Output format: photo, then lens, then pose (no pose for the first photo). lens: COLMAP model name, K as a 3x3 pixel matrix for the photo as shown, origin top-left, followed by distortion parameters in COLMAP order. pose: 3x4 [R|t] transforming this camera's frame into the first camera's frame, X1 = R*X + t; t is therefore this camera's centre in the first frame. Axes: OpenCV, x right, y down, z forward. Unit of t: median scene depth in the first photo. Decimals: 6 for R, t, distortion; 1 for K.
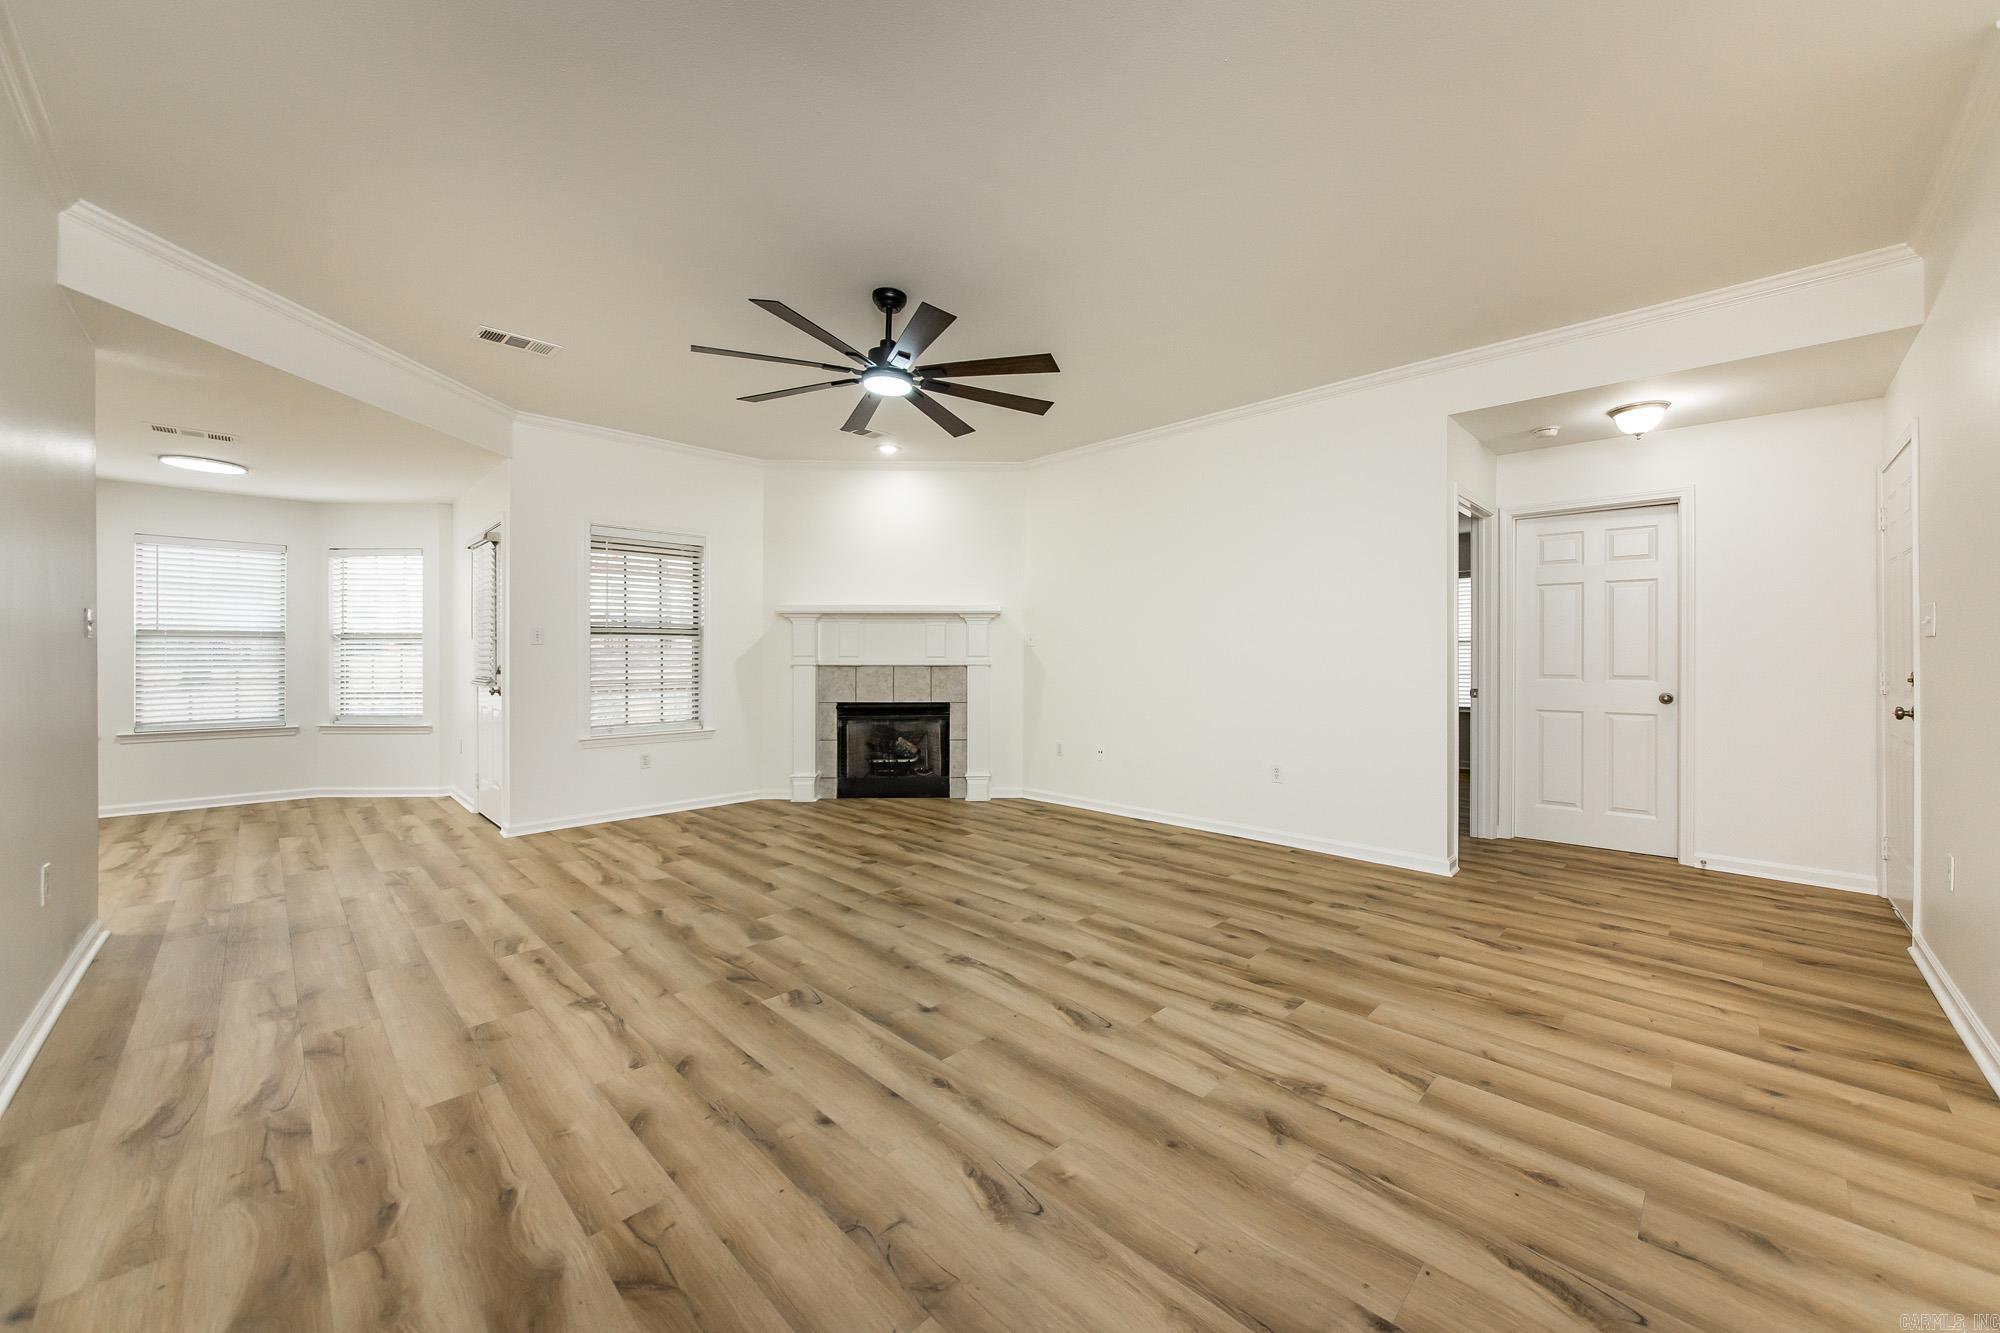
lens RADIAL K [[740.9, 0, 1029.1], [0, 740.9, 657.0], [0, 0, 1]] dist [-0.002103, -0.000141]
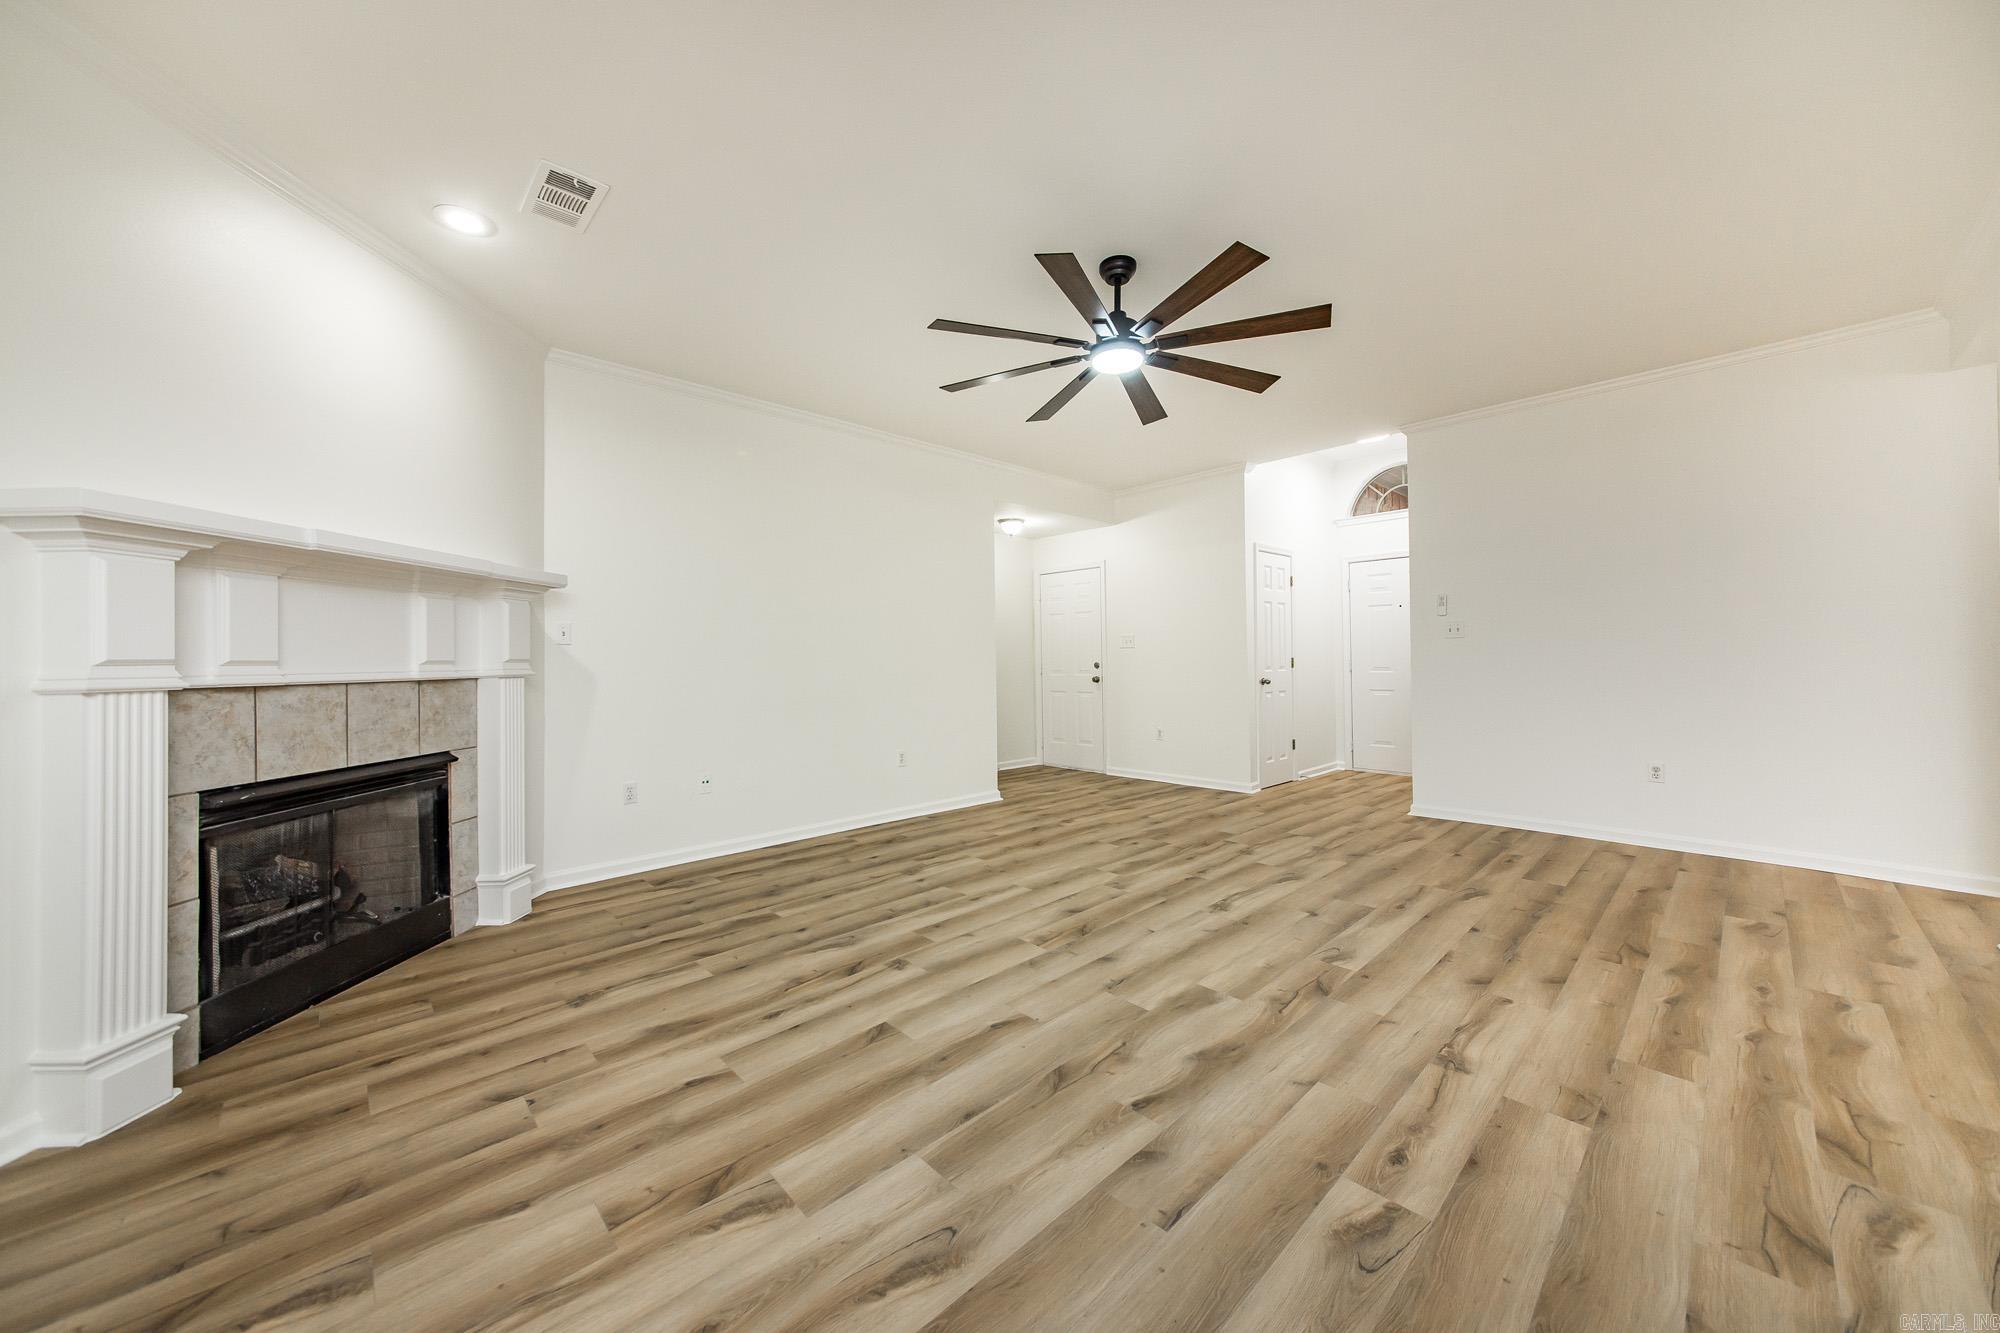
lens RADIAL K [[718.7, 0, 988.9], [0, 718.7, 658.1], [0, 0, 1]] dist [-0.000828, 0.002519]
pose [[0.050623, -0.000307, 0.998718, -1.097212], [0.009772, 0.999952, -0.000188, 0.001696], [-0.998670, 0.009769, 0.050624, 1.127428]]
